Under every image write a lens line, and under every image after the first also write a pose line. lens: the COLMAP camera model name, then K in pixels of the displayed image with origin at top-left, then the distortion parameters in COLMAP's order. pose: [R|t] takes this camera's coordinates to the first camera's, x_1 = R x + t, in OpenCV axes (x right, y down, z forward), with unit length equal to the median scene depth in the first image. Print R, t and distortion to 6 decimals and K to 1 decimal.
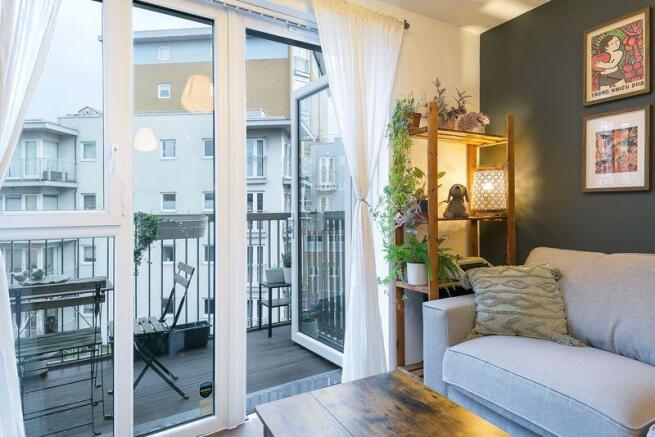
lens RADIAL K [[424.7, 0, 327.5], [0, 424.7, 214.5], [0, 0, 1]] dist [-0.001645, -0.001833]
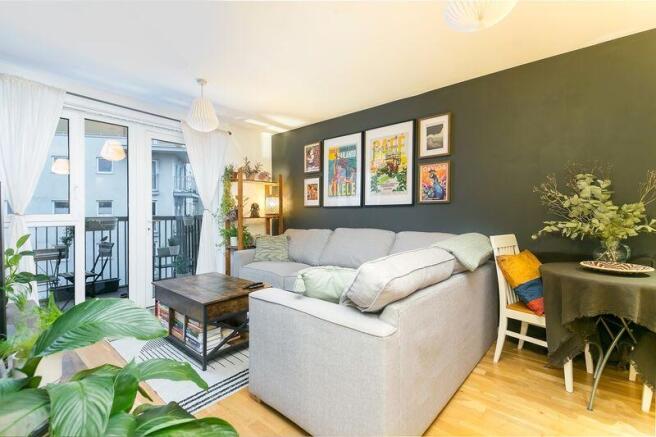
lens RADIAL K [[291.1, 0, 357.7], [0, 291.1, 215.9], [0, 0, 1]] dist [-0.000373, -0.001129]
pose [[0.897836, -0.004646, 0.440306, 0.100745], [0.007822, 0.999955, -0.005398, 0.012464], [-0.440261, 0.008291, 0.897831, -0.647479]]
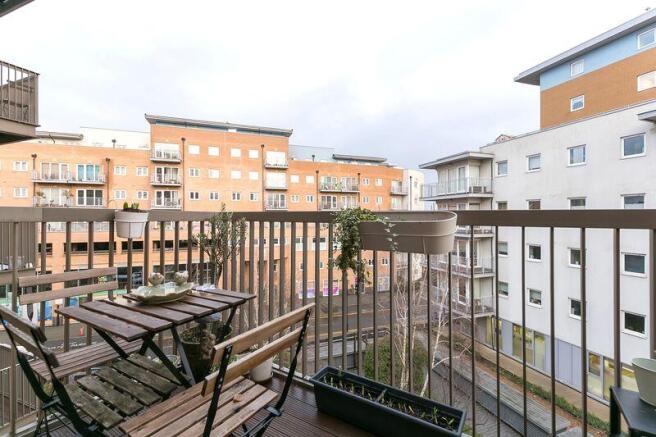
lens RADIAL K [[291.1, 0, 324.9], [0, 291.1, 213.8], [0, 0, 1]] dist [-0.000373, -0.001129]
pose [[0.435100, -0.001503, -0.900381, -0.016814], [-0.012325, 0.999895, -0.007625, 0.009324], [0.900298, 0.014415, 0.435036, 0.901695]]
